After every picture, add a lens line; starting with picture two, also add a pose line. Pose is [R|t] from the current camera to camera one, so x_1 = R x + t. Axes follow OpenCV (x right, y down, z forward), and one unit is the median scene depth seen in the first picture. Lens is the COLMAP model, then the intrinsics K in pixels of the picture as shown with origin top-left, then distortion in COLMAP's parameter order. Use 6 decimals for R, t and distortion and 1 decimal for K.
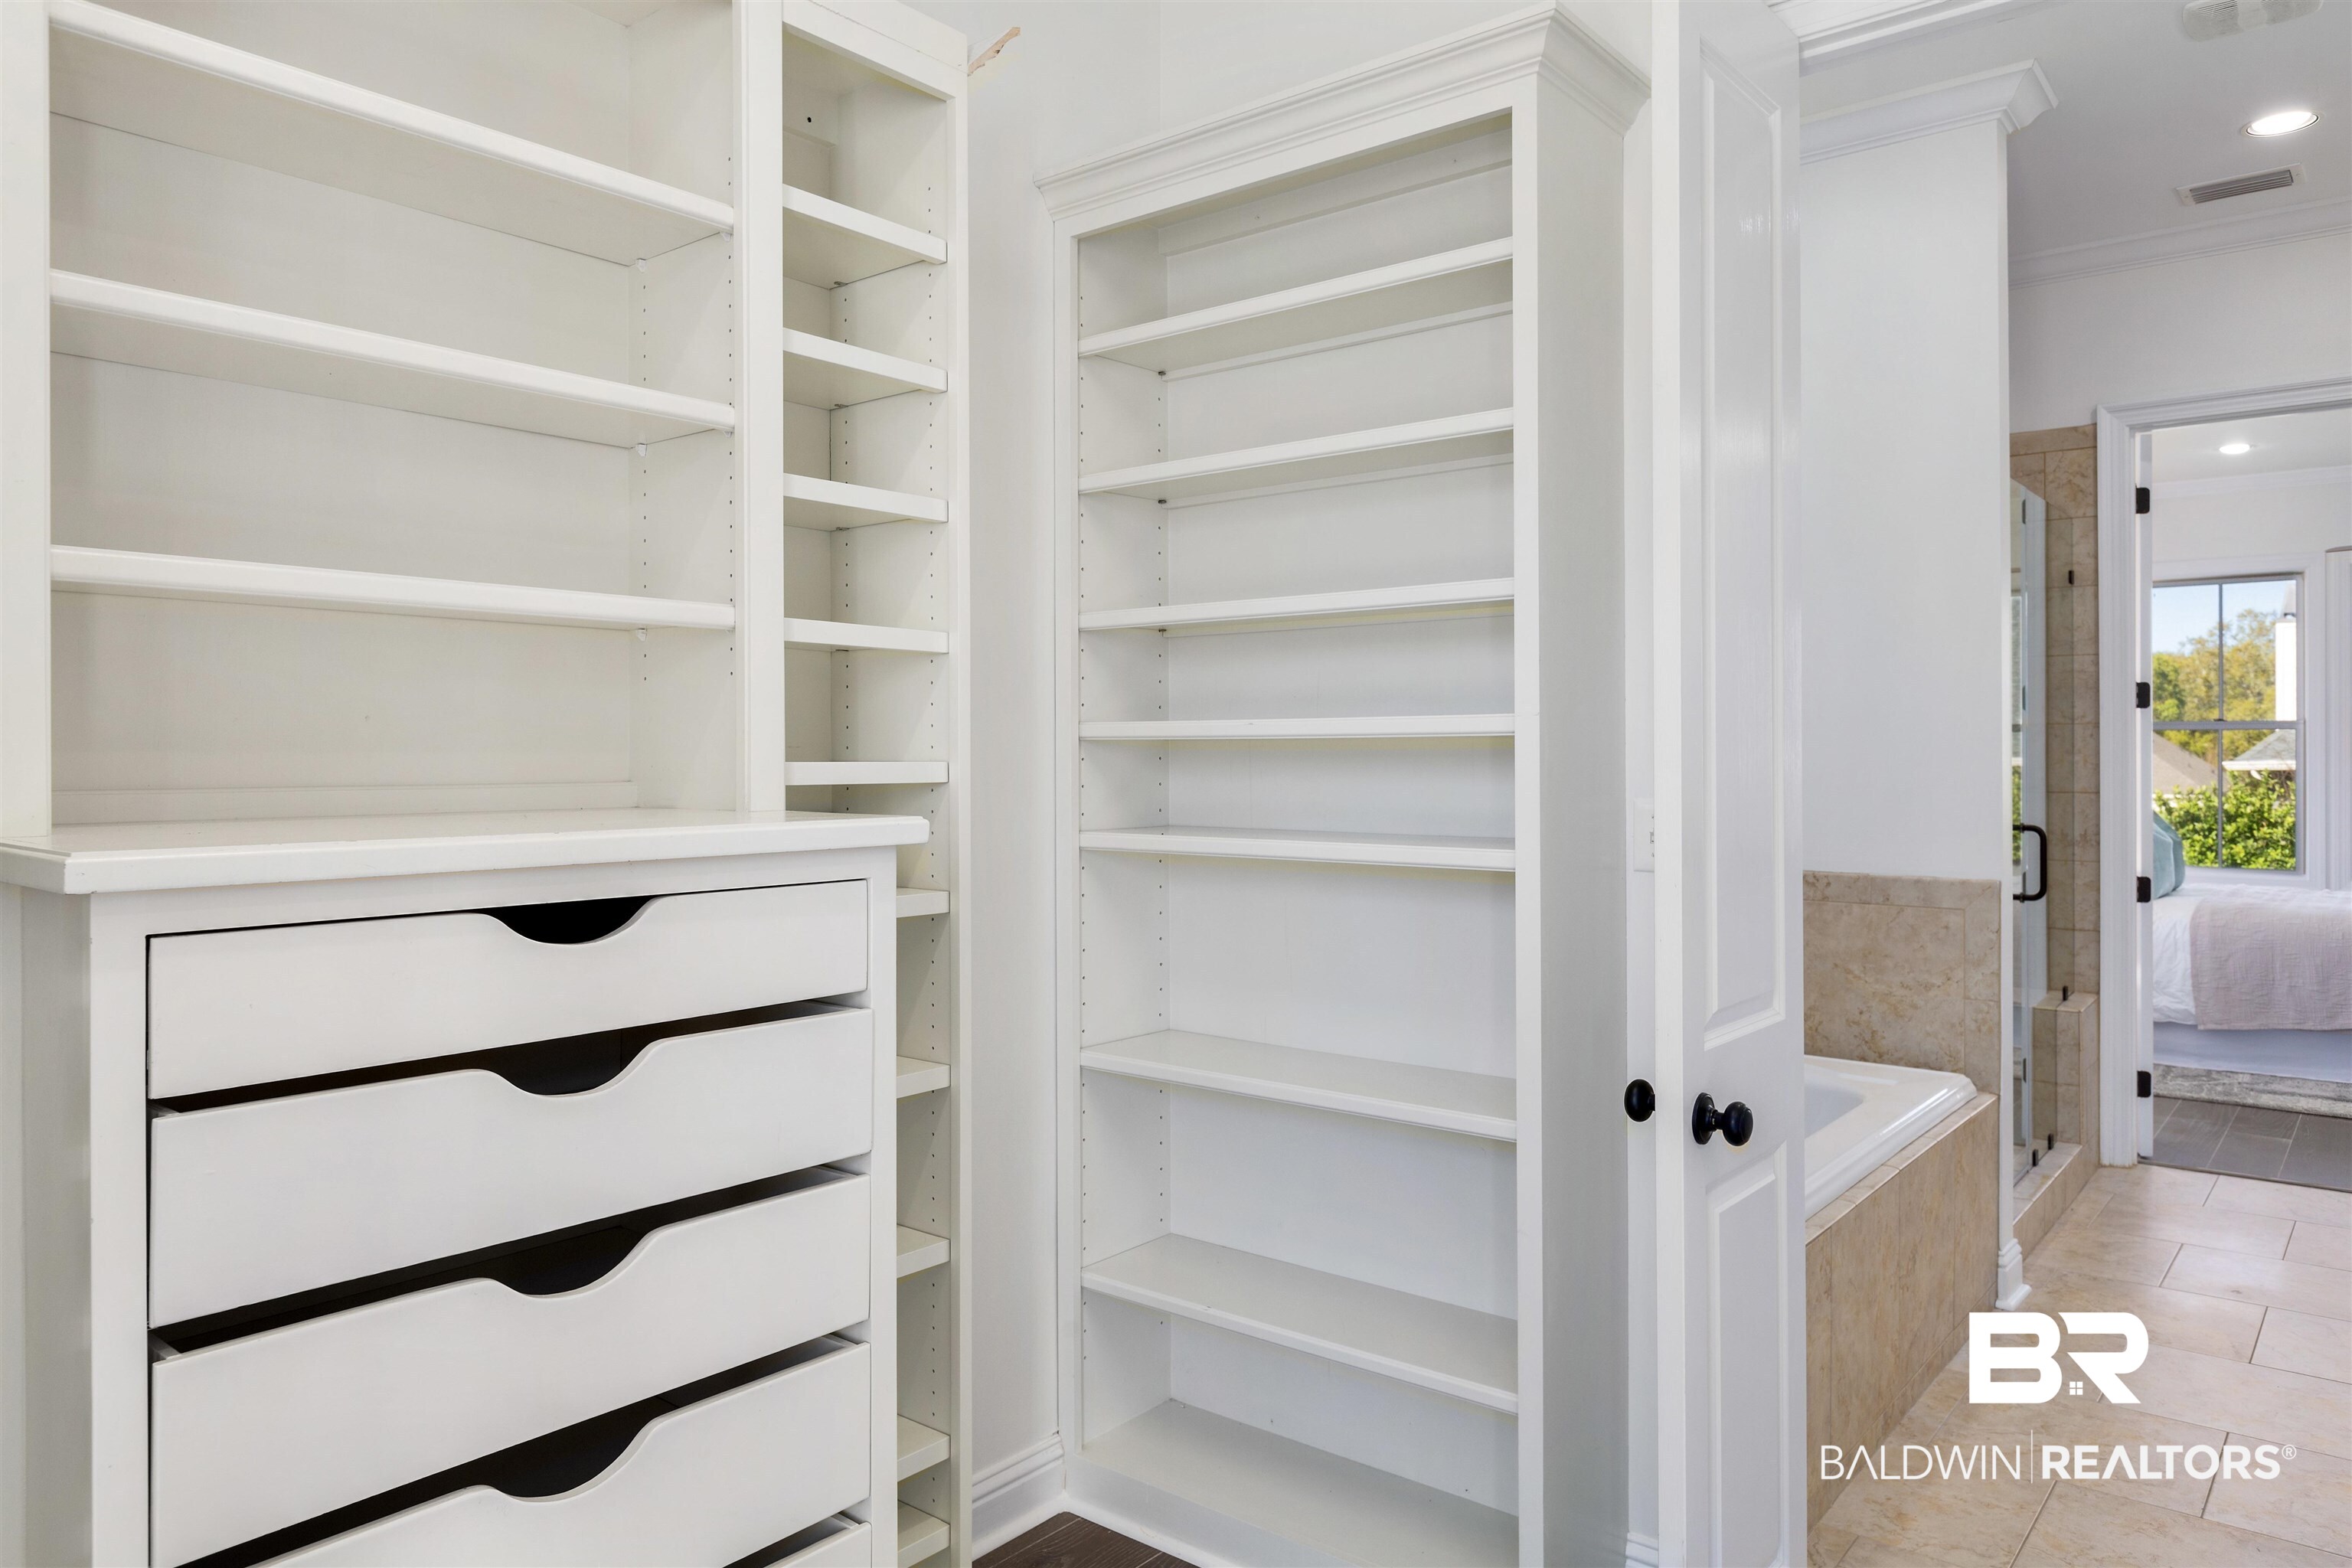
lens RADIAL K [[1513.3, 0, 1167.1], [0, 1513.3, 732.8], [0, 0, 1]] dist [-0.003766, 0.003031]
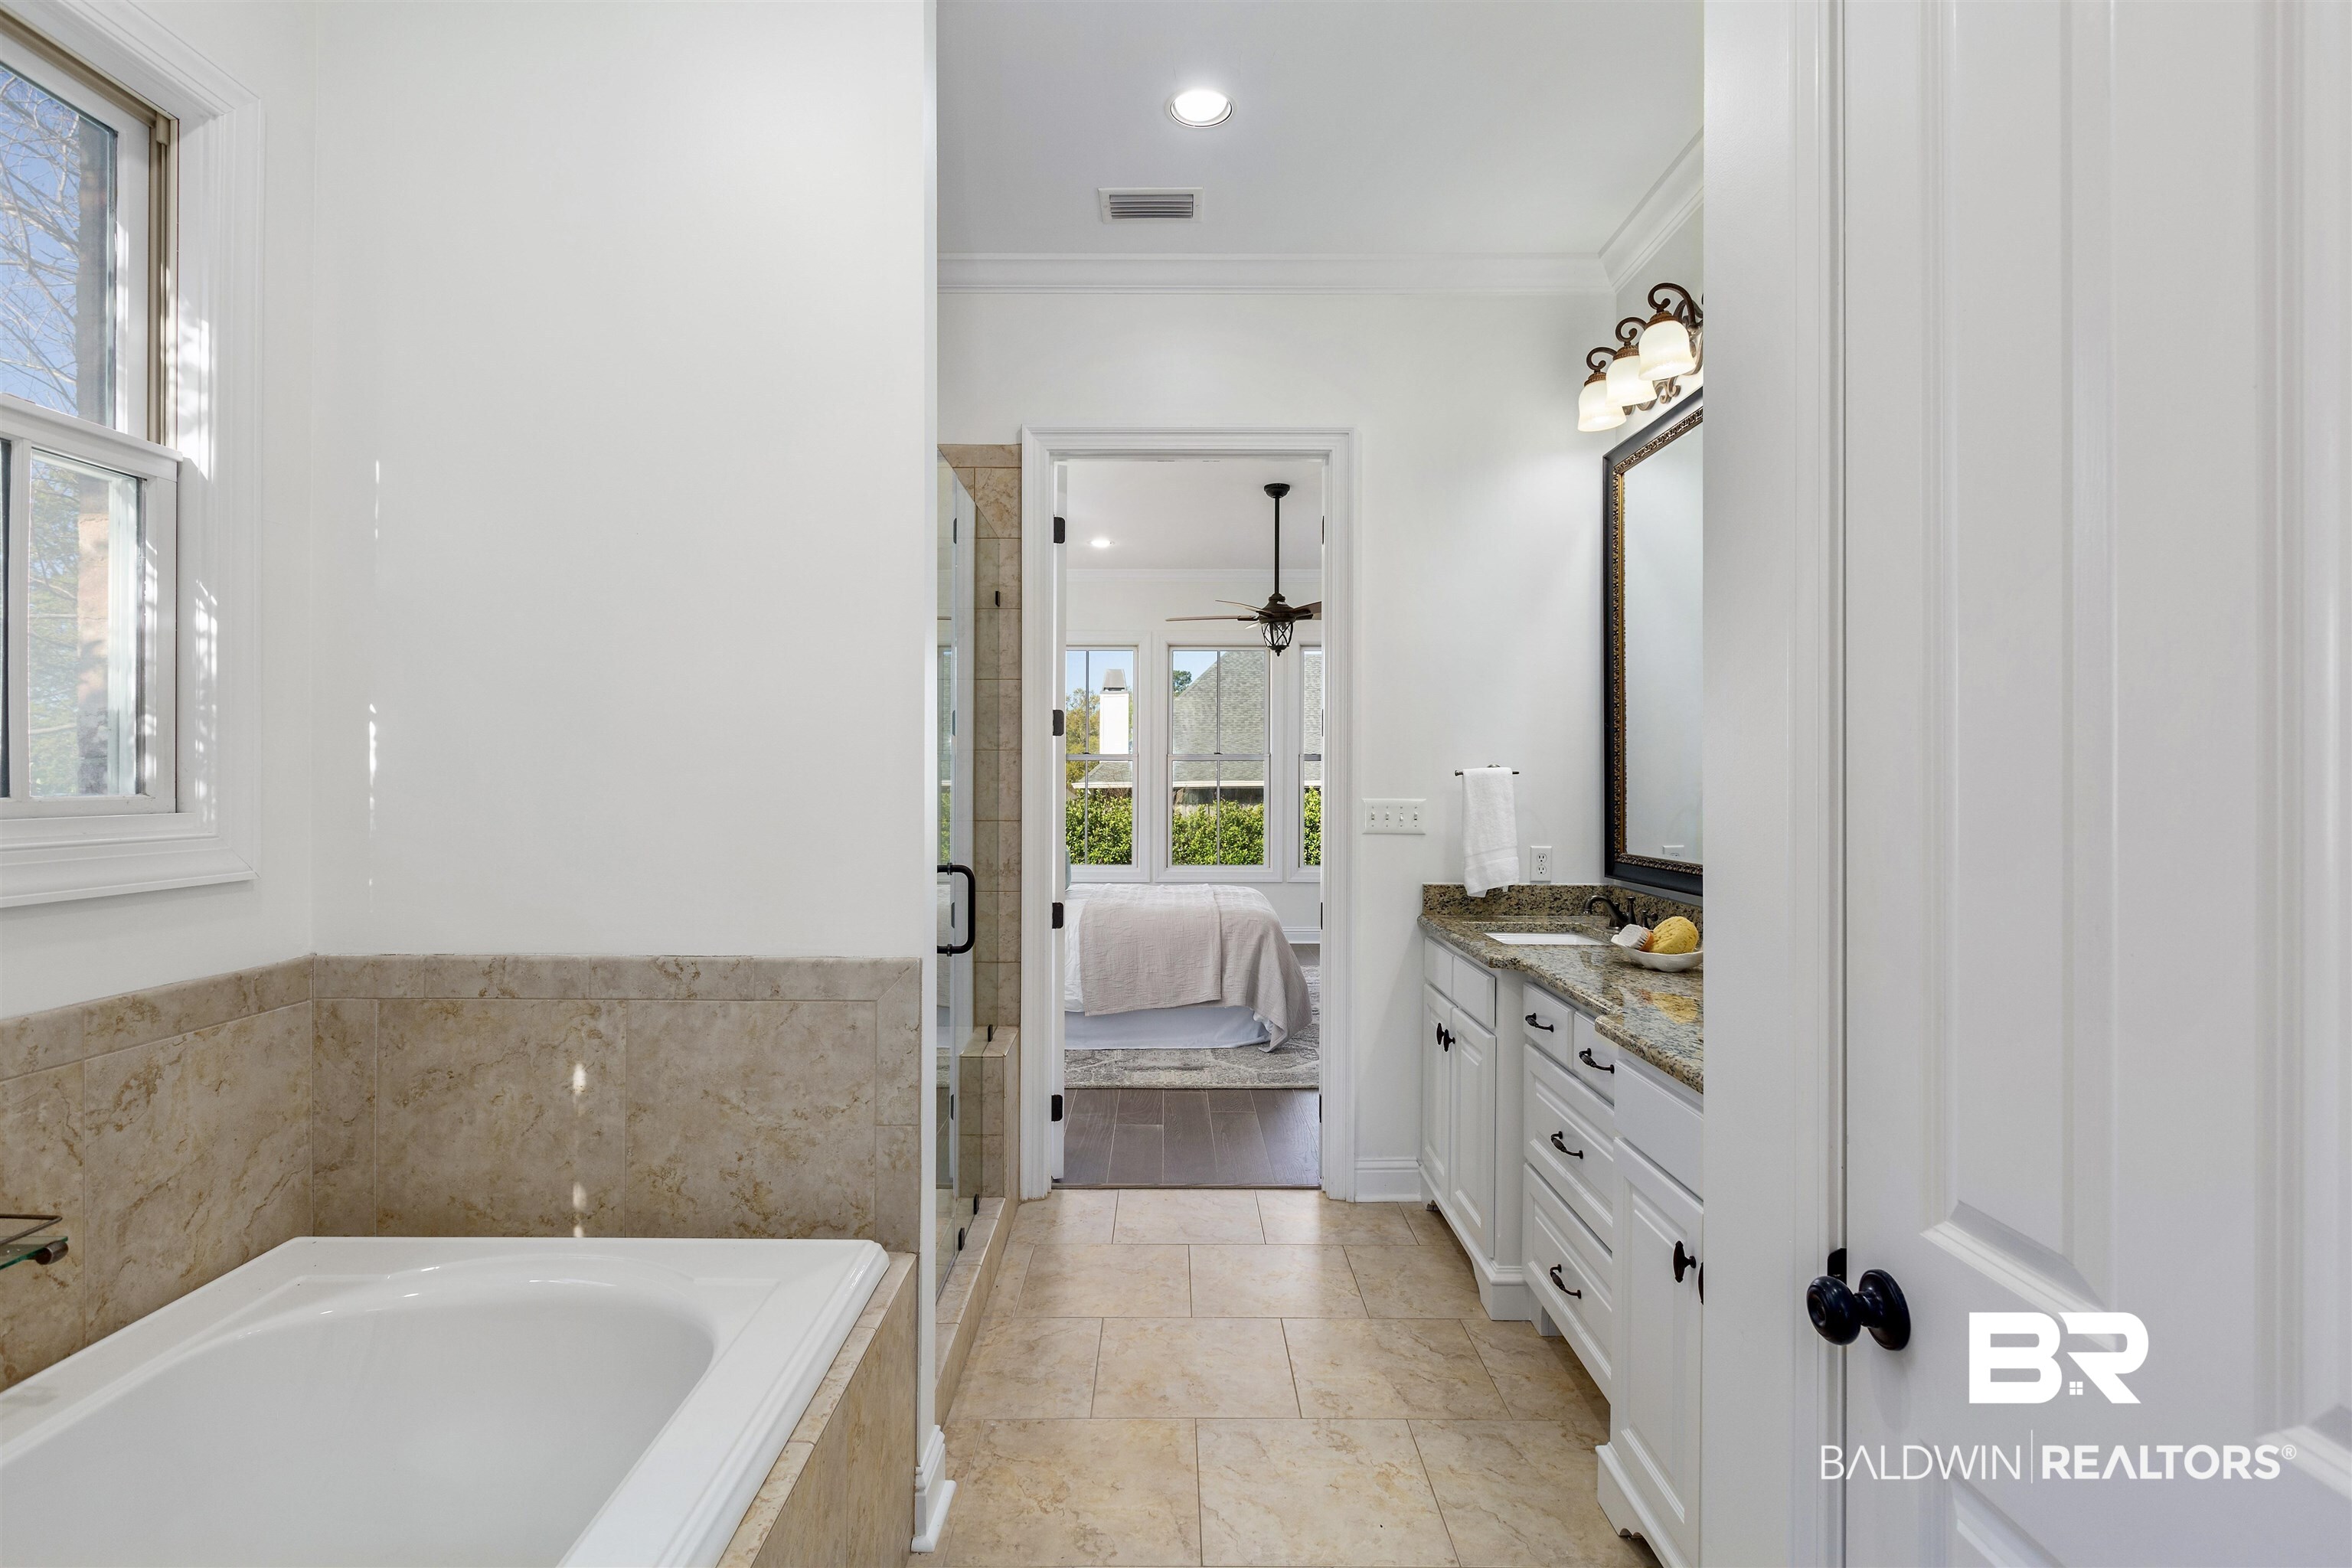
lens RADIAL K [[1183.4, 0, 1176.0], [0, 1183.4, 784.0], [0, 0, 1]] dist [-0.014401, 0.000104]
pose [[0.765234, -0.003056, 0.643745, 0.200259], [-0.009364, 0.999830, 0.015878, 0.002635], [-0.643684, -0.018178, 0.765076, 0.349613]]
